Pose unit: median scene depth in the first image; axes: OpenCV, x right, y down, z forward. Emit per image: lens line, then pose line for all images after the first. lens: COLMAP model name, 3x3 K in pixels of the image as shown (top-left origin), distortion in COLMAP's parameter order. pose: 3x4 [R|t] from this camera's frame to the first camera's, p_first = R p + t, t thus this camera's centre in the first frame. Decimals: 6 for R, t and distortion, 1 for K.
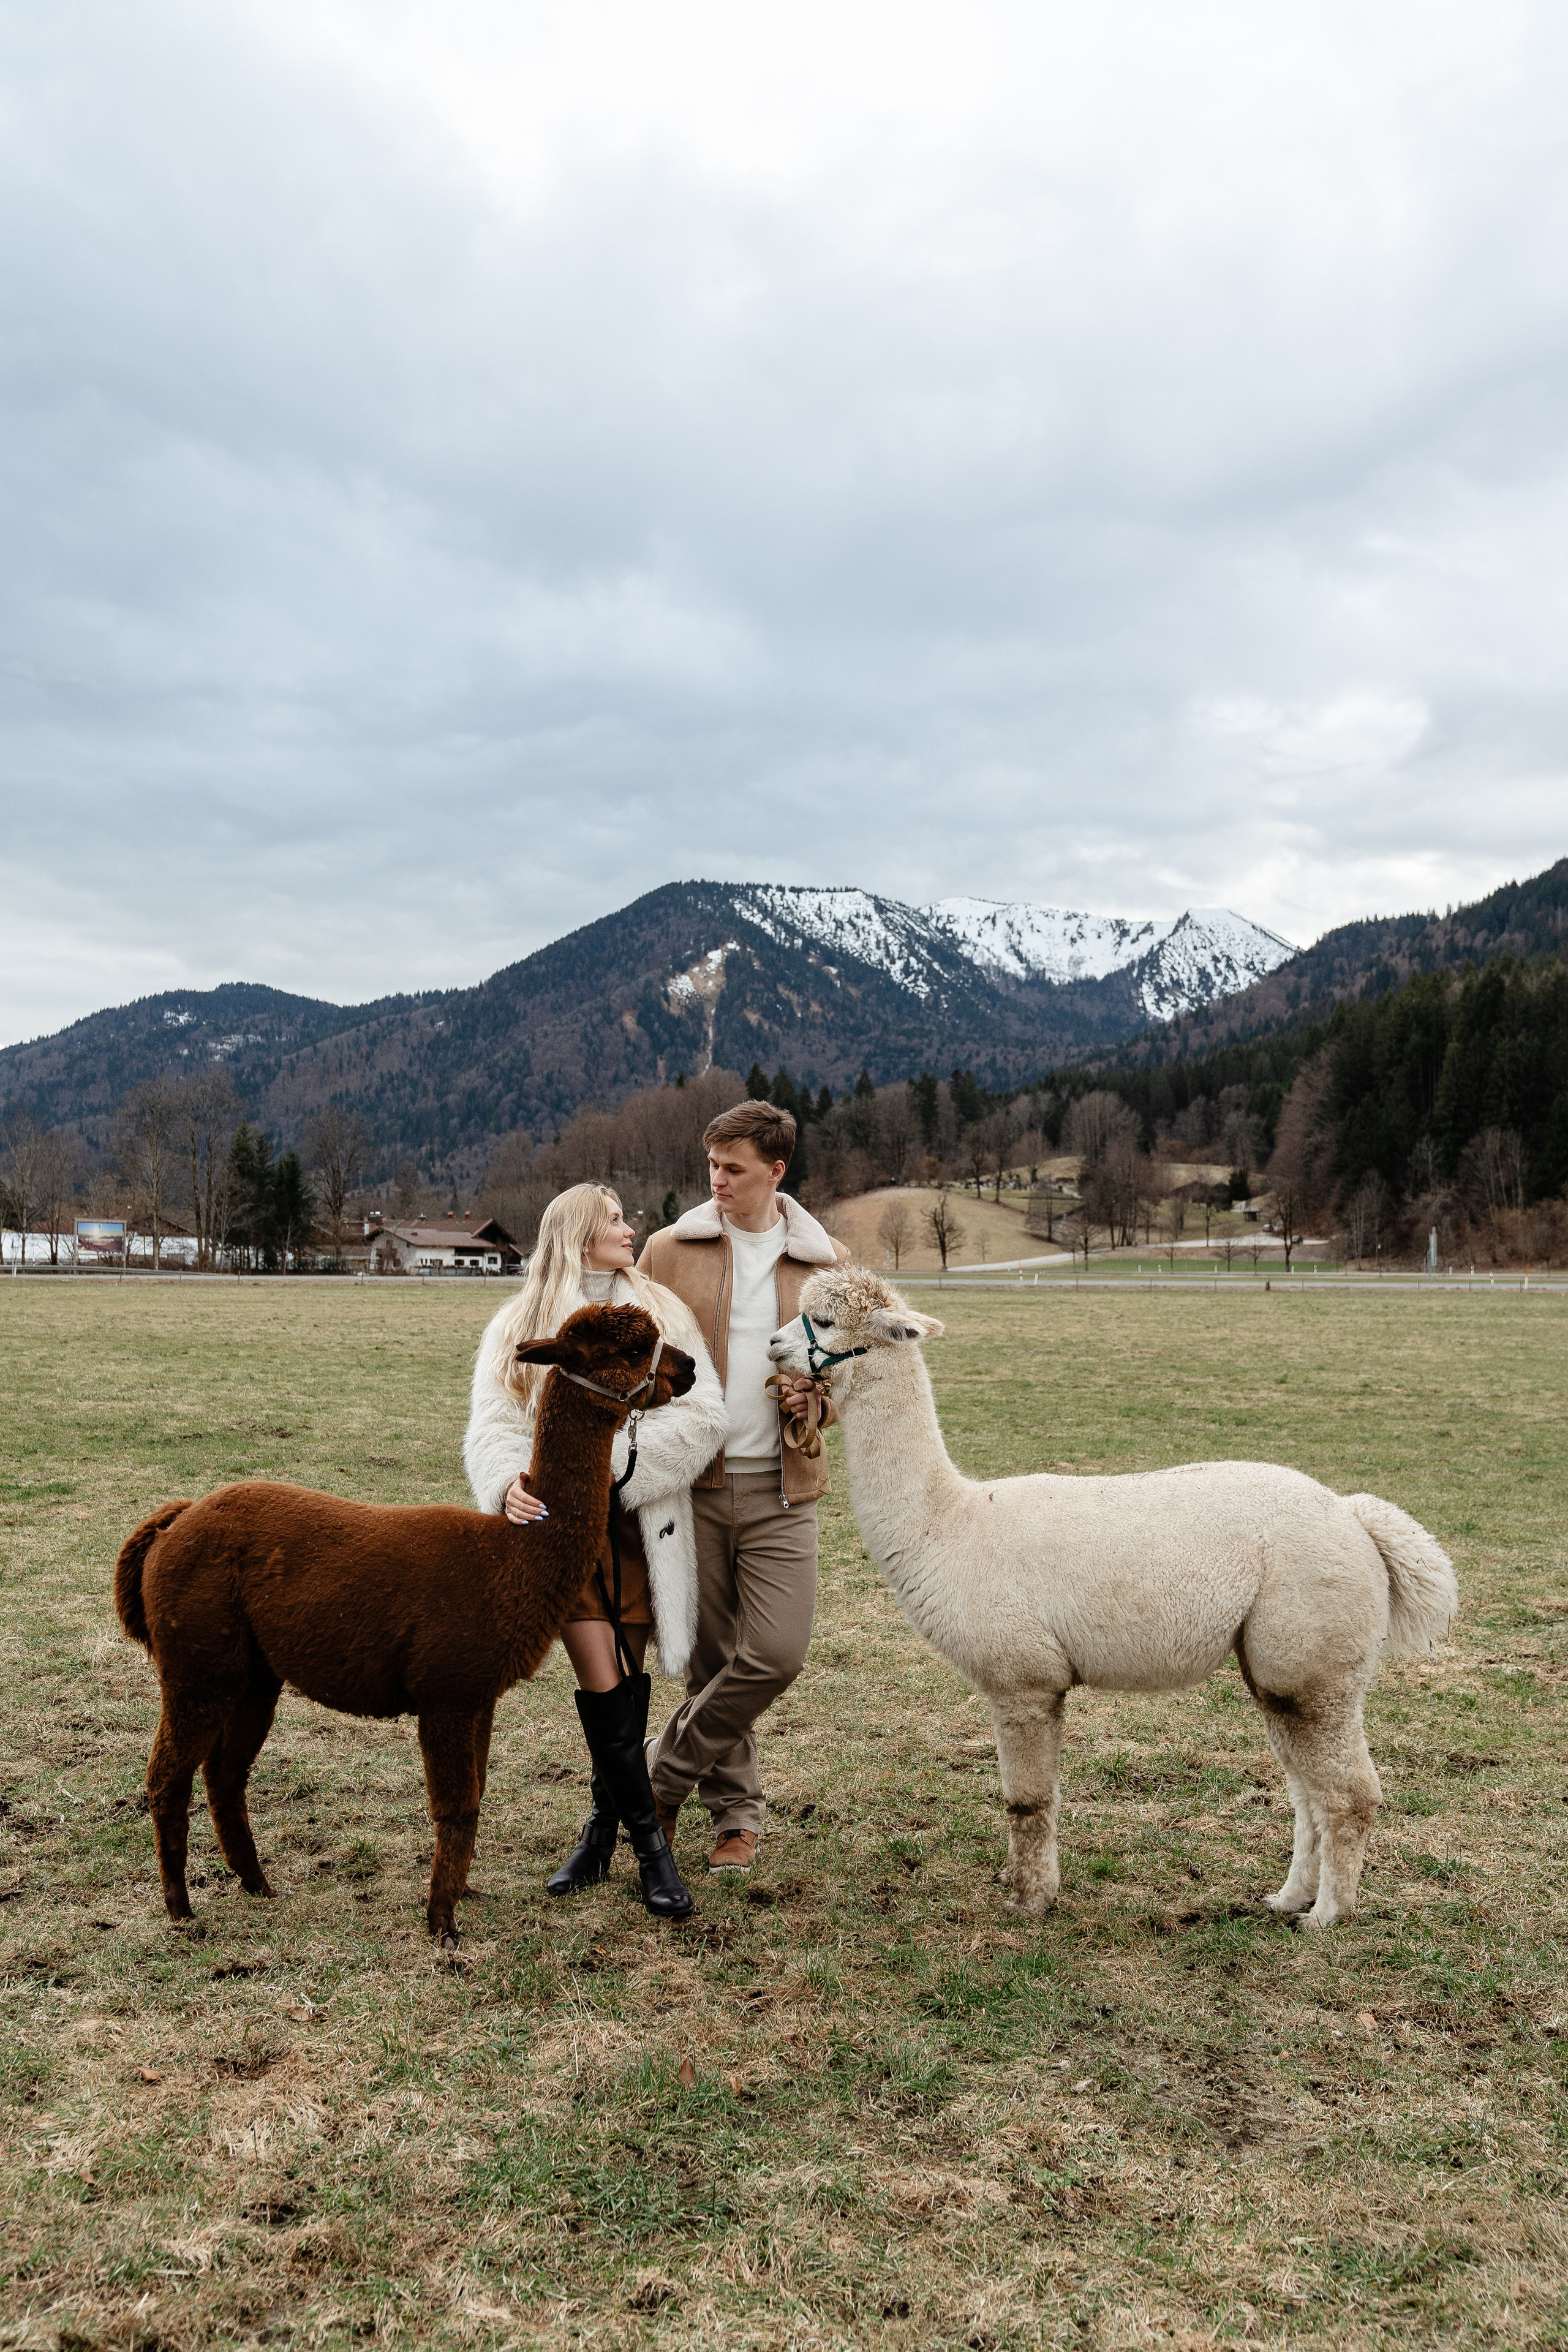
lens RADIAL K [[1972.3, 0, 784.0], [0, 1972.3, 1176.0], [0, 0, 1]] dist [0.002121, 0.002661]
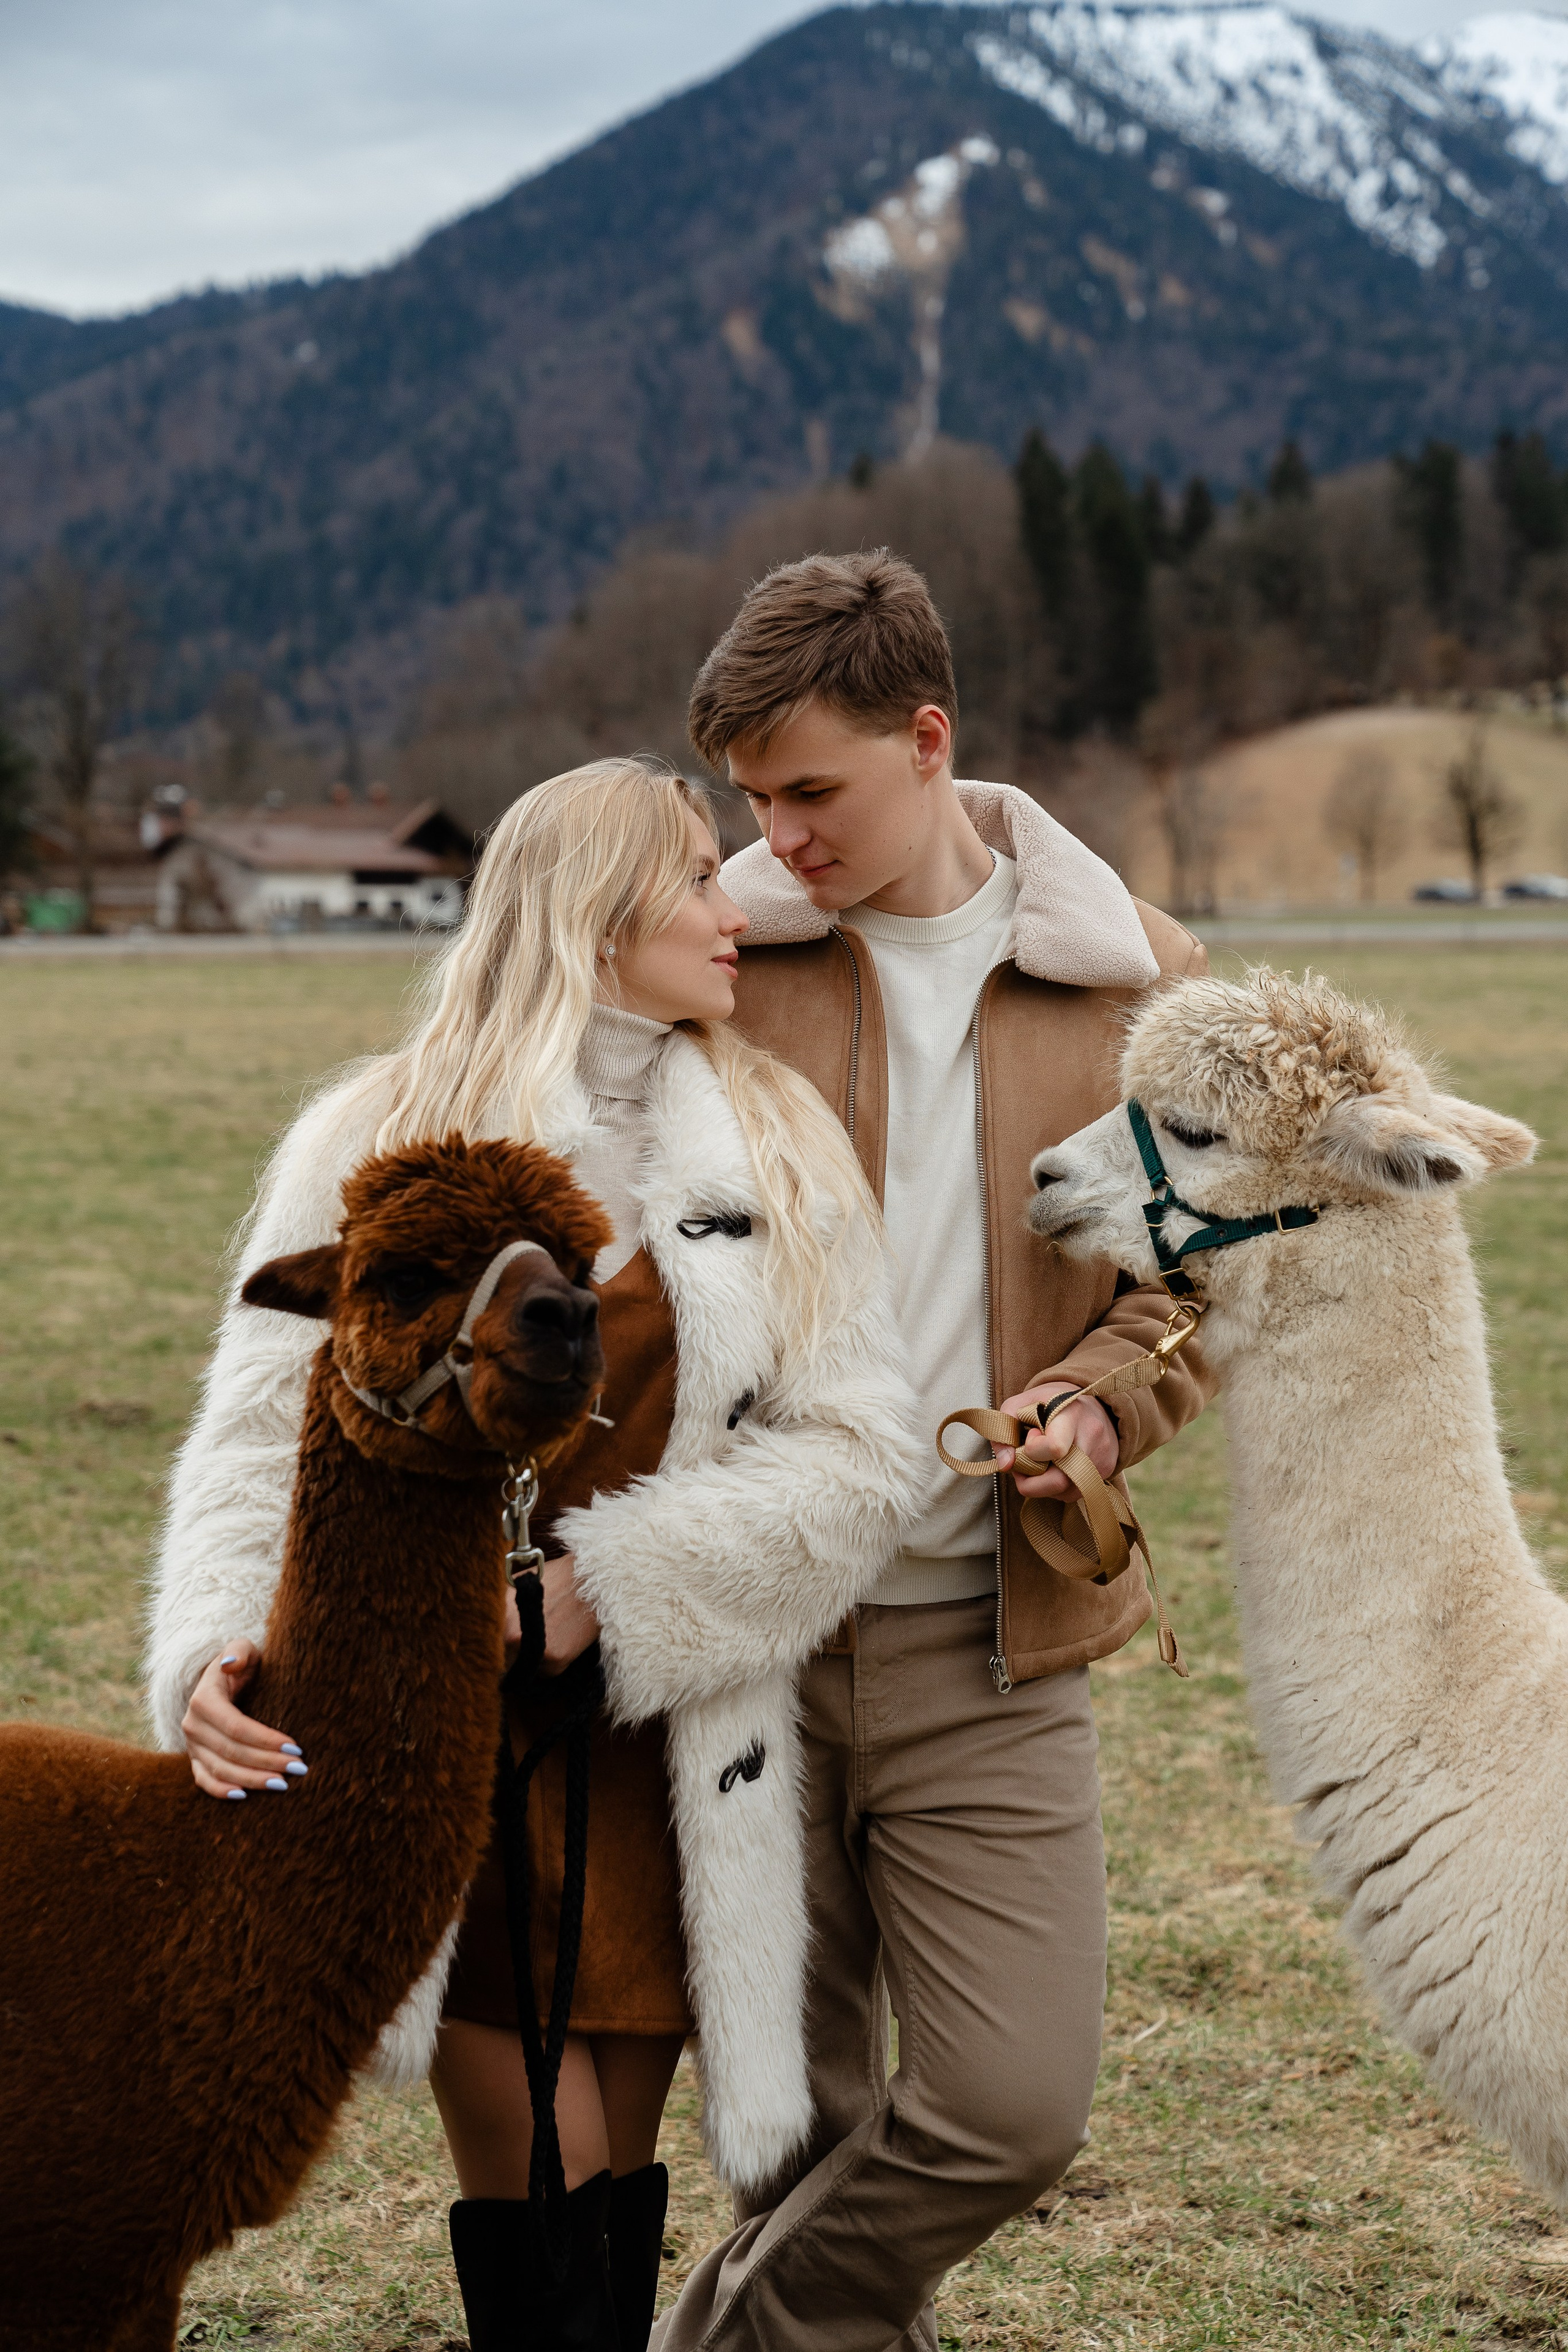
lens RADIAL K [[4507.4, 0, 784.0], [0, 4507.4, 1176.0], [0, 0, 1]] dist [0.054356, -0.029942]
pose [[0.997321, -0.011961, -0.072159, 0.000454], [0.019582, 0.994189, 0.105850, -0.000266], [0.070473, -0.106979, 0.991761, 0.005144]]
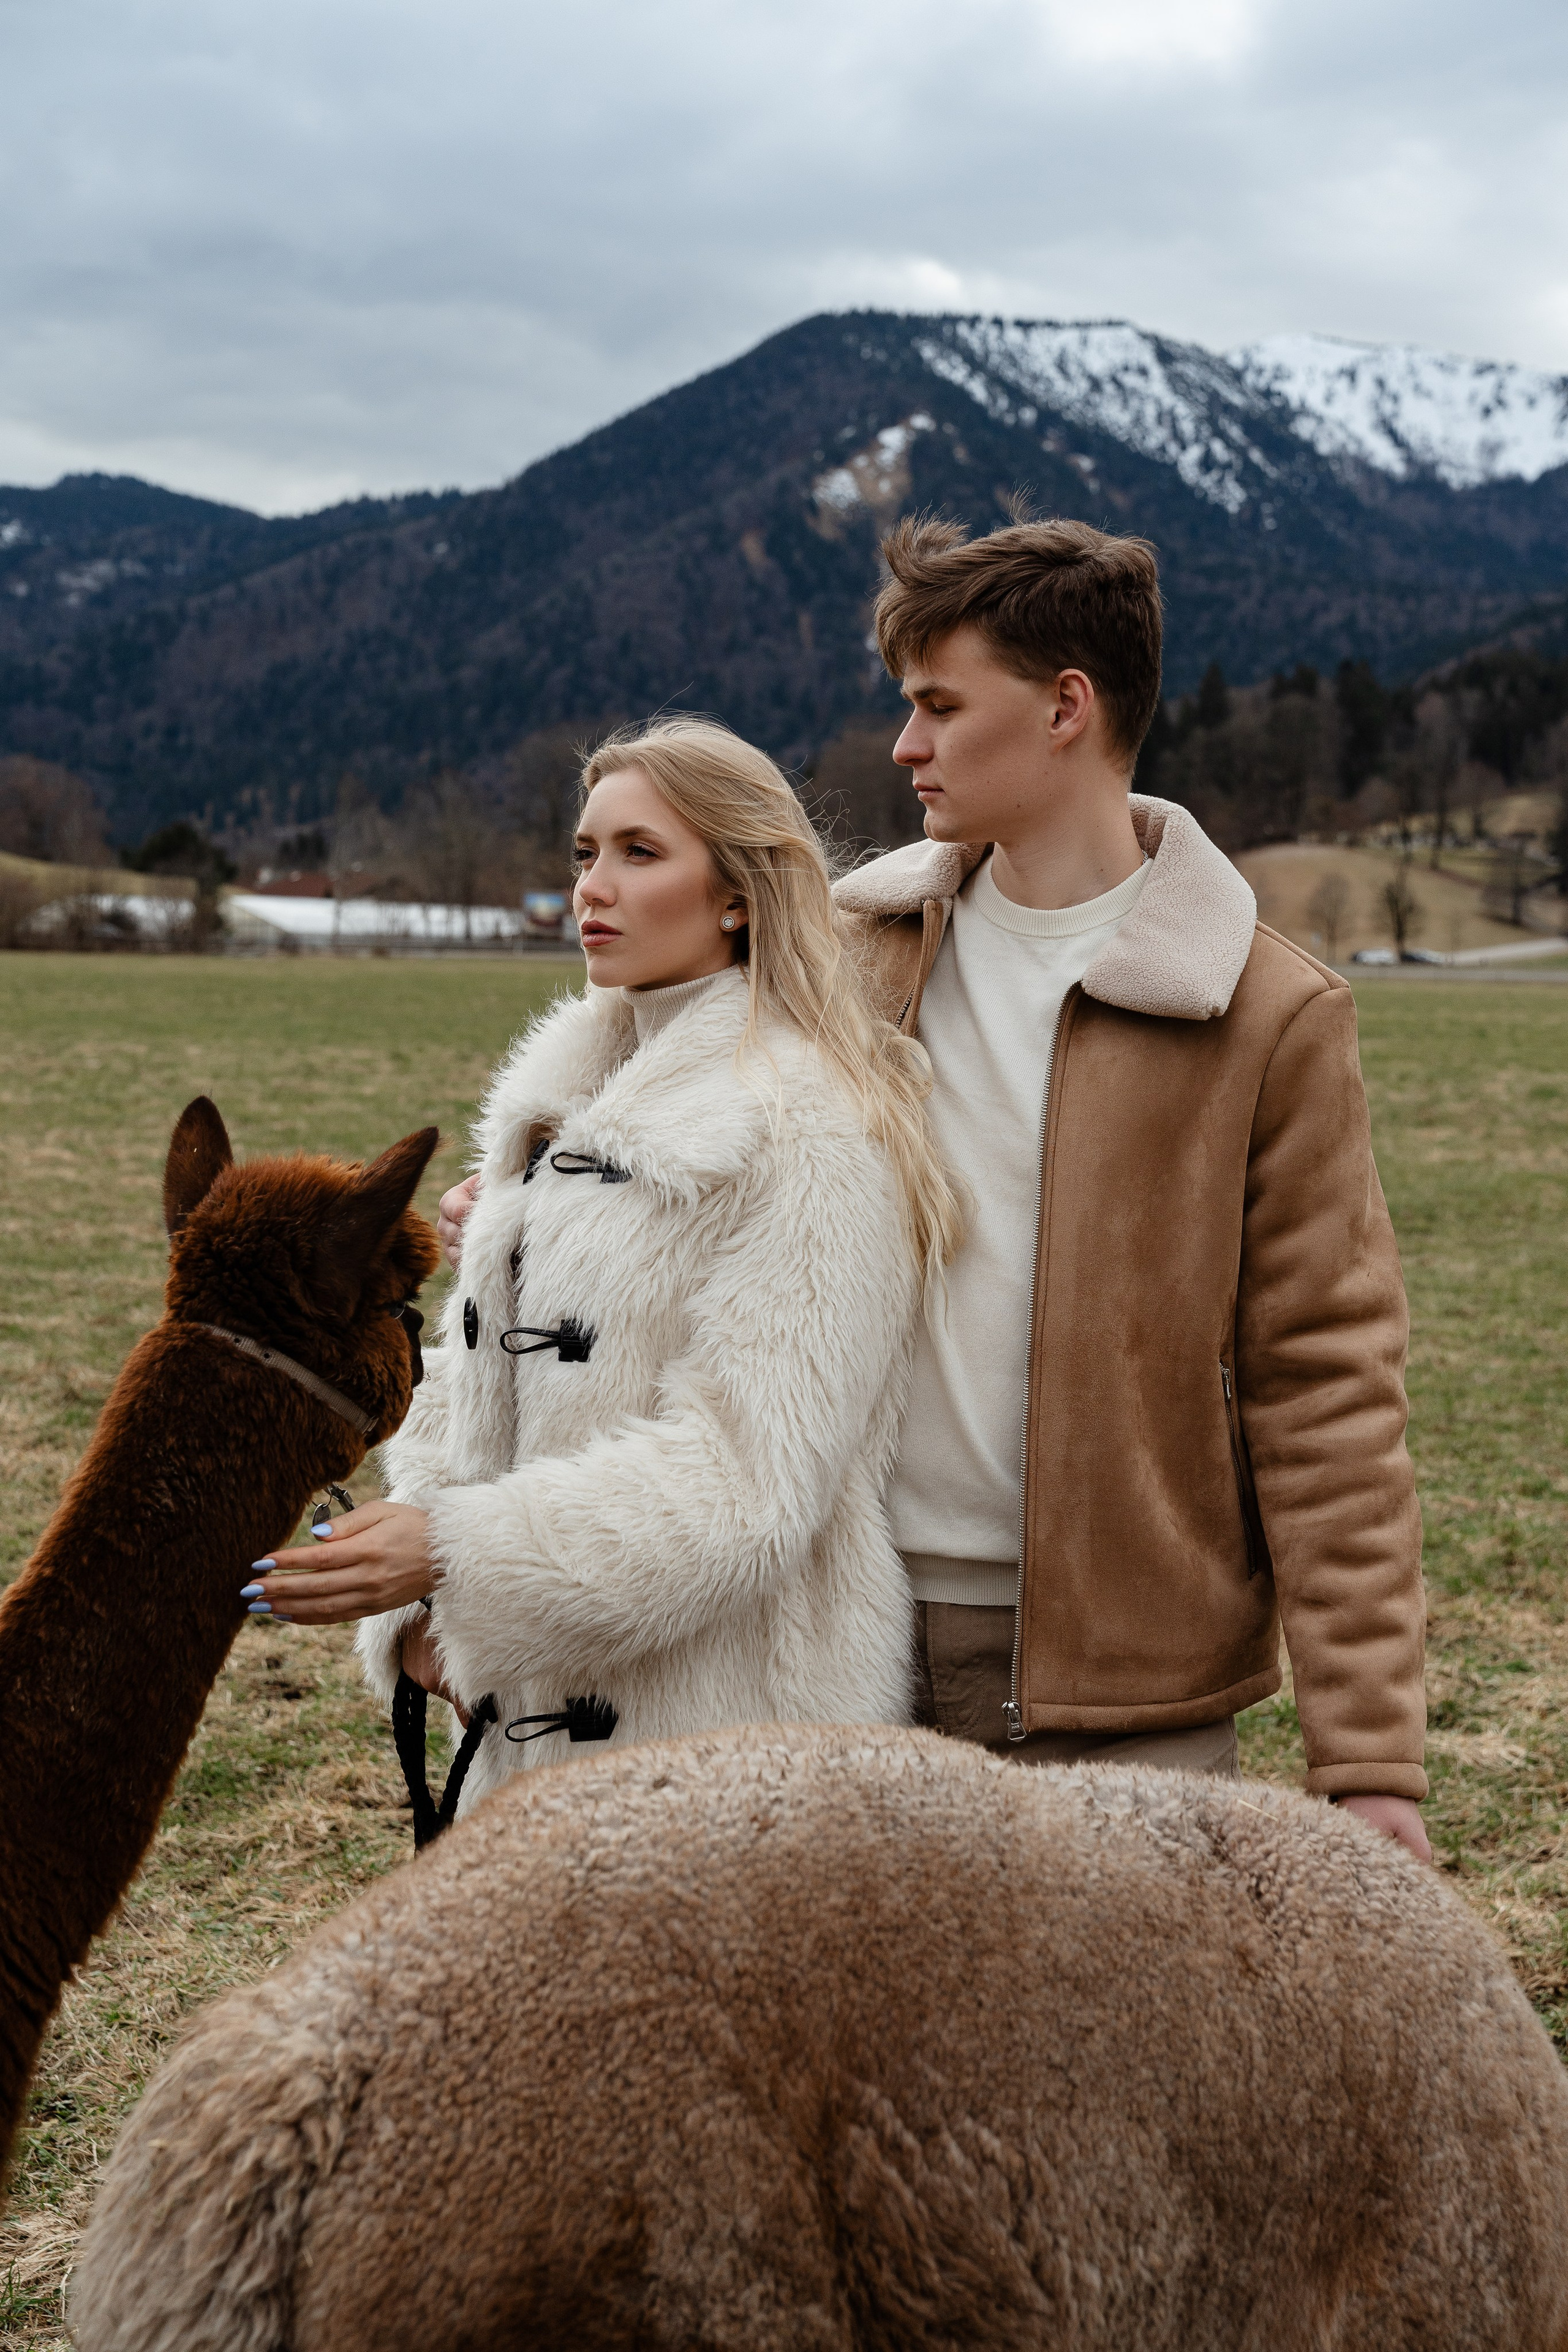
lens RADIAL K [[3315.2, 0, 784.0], [0, 3315.2, 1176.0], [0, 0, 1]] dist [0.024977, 0.024337]
pose [[0.998536, 0.018234, -0.050934, -0.043396], [-0.012373, 0.993507, 0.113098, -0.006112], [0.052666, -0.112302, 0.992277, -0.132424]]
